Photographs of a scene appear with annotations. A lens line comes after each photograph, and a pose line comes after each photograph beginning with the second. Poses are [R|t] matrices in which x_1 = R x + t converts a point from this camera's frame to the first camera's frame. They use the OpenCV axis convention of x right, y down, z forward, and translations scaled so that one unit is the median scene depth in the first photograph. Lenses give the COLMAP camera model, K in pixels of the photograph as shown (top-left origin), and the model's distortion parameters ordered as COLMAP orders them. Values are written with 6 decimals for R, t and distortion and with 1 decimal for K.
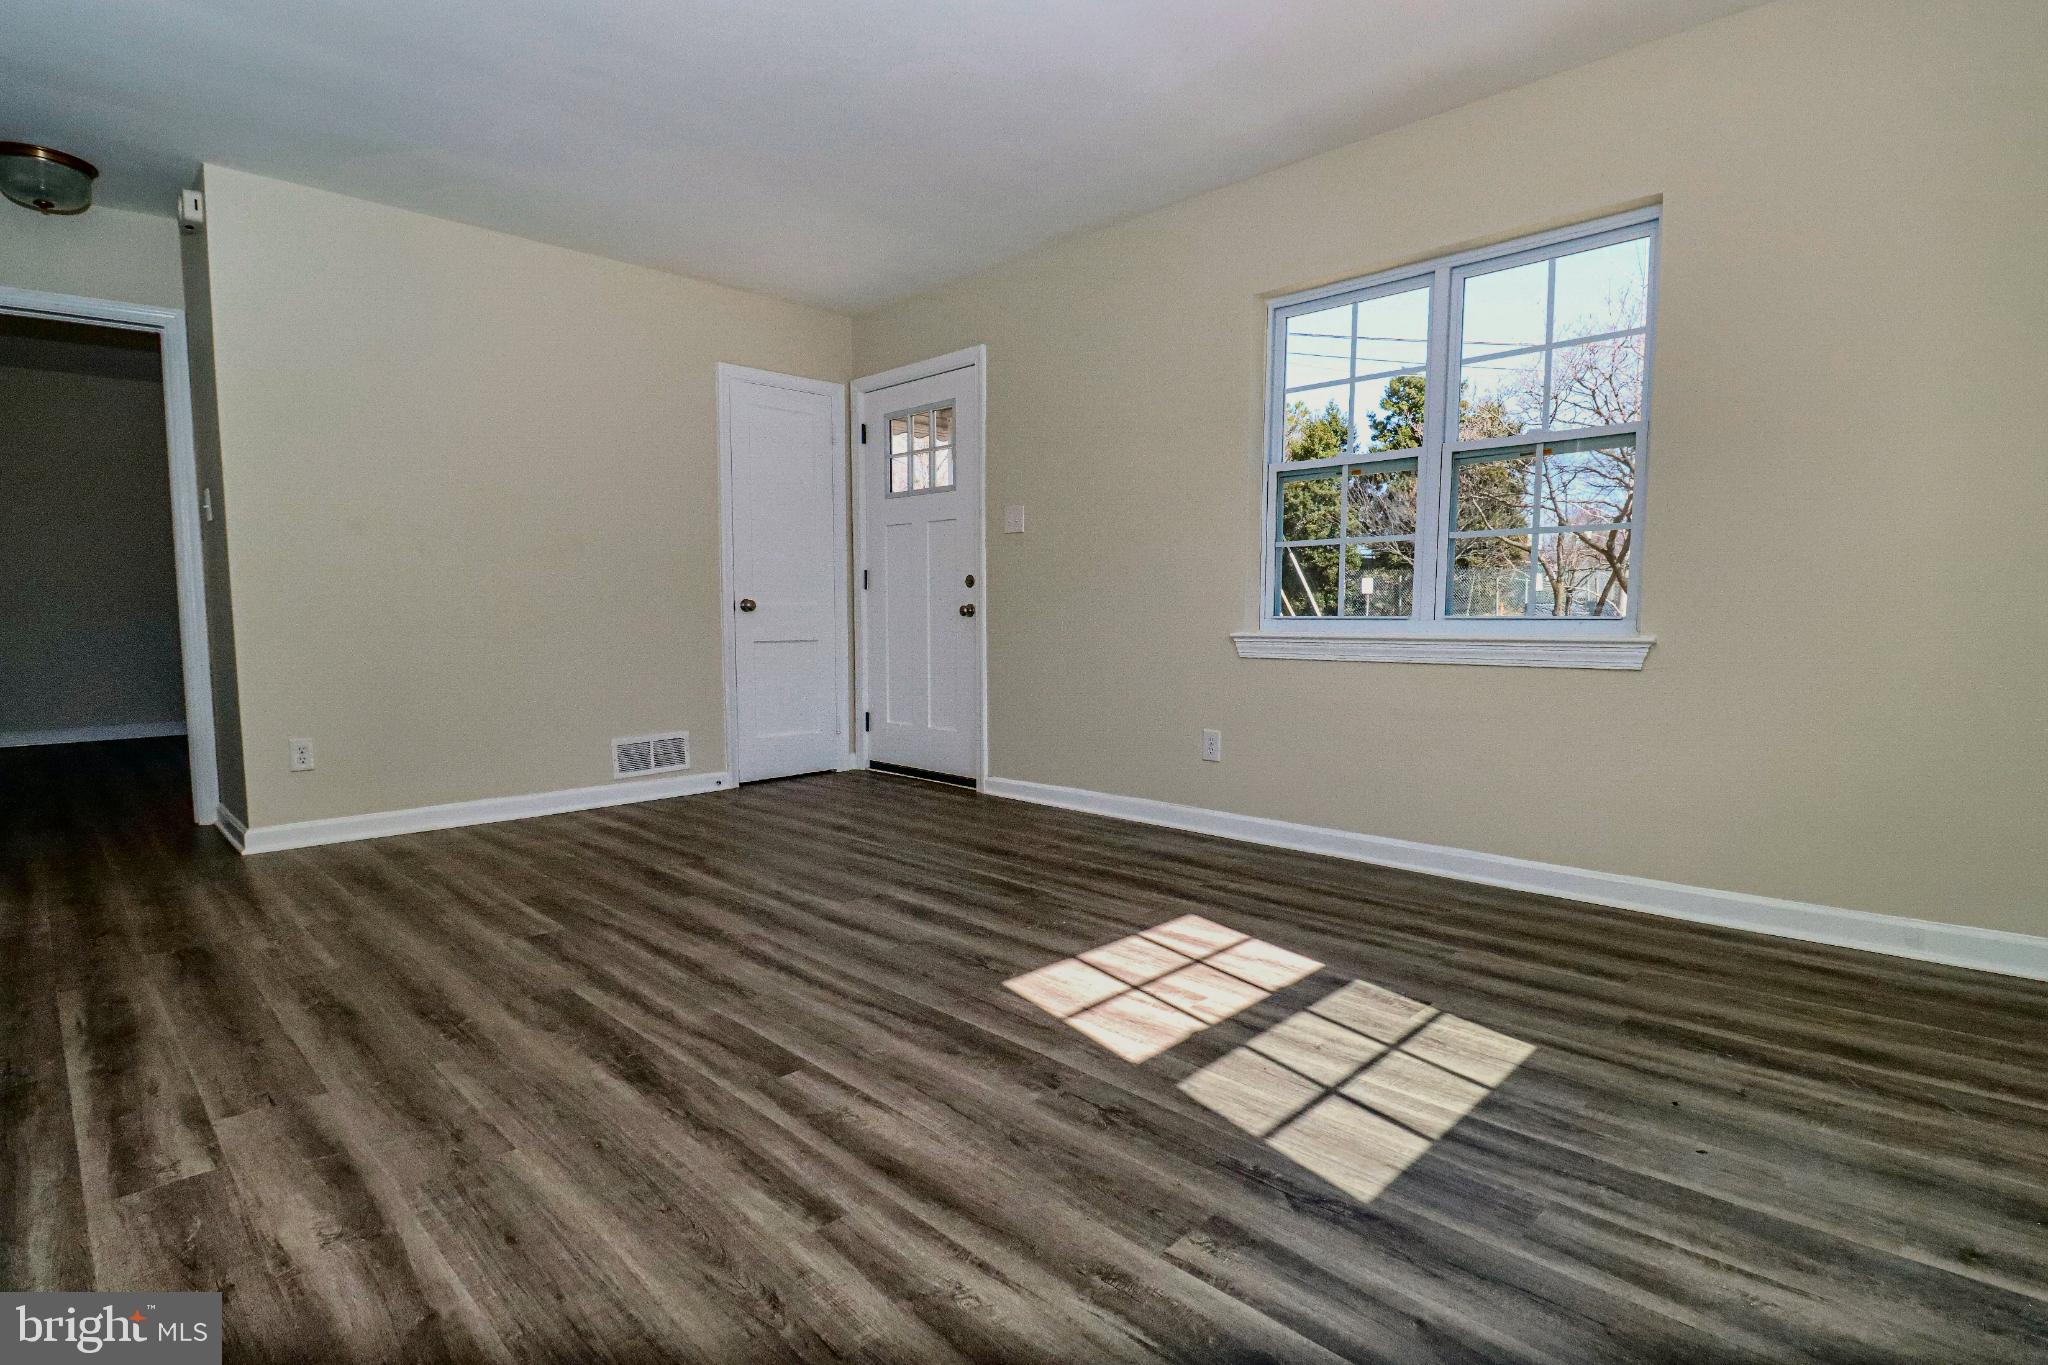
lens RADIAL K [[974.8, 0, 1024.2], [0, 974.8, 691.6], [0, 0, 1]] dist [-0.016335, -0.001131]
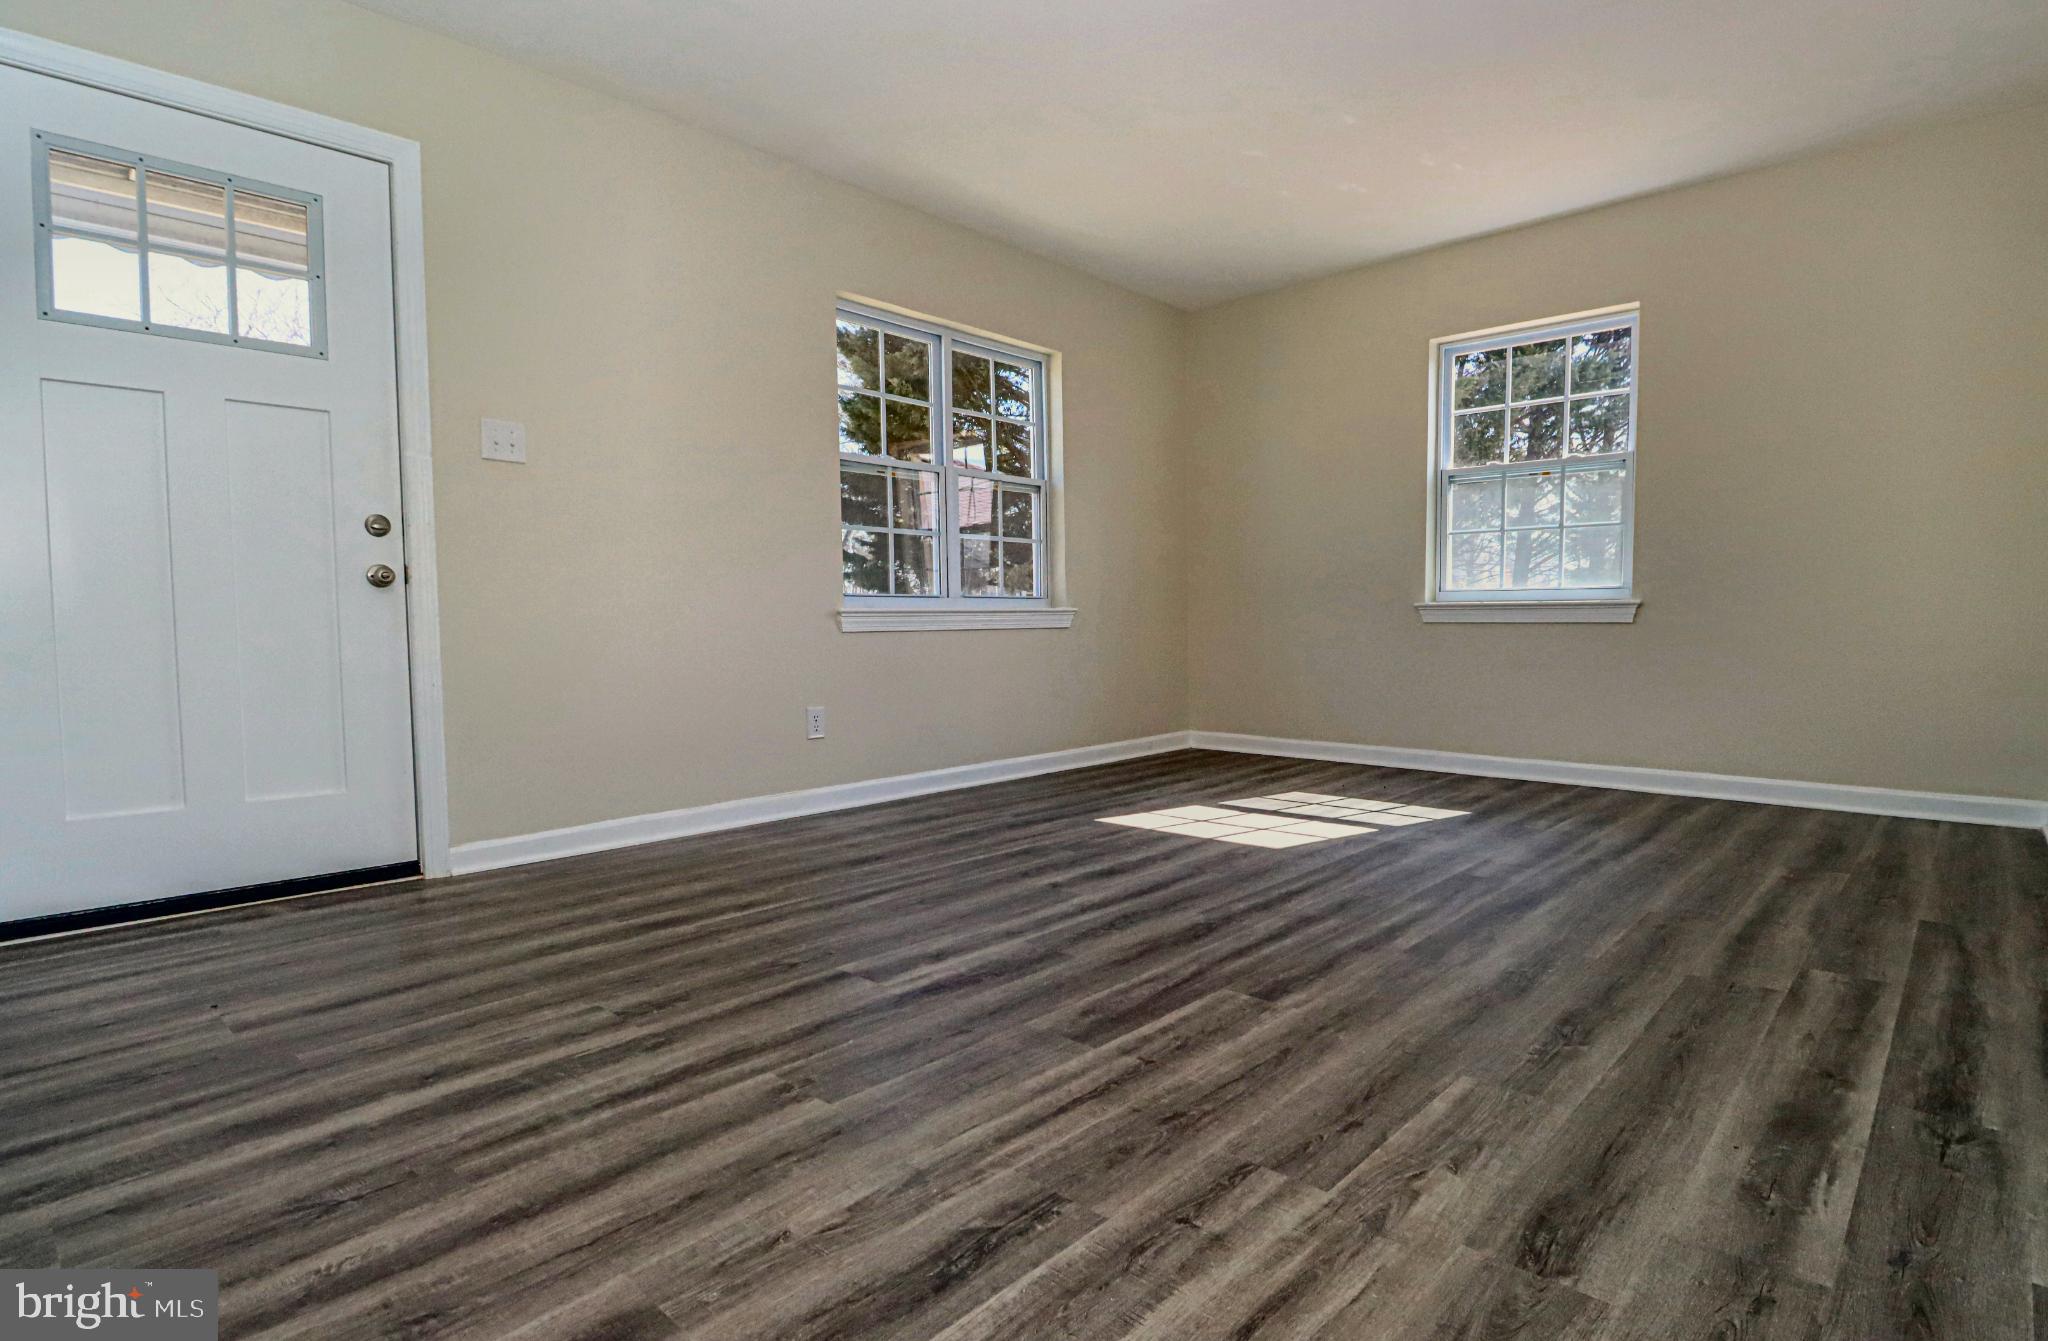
lens RADIAL K [[1042.4, 0, 1024.3], [0, 1042.4, 667.4], [0, 0, 1]] dist [0.000981, 0.000391]
pose [[-0.008031, -0.046897, 0.998867, -1.285150], [0.085066, 0.995247, 0.047411, -0.049256], [-0.996343, 0.085351, -0.004004, 1.167357]]
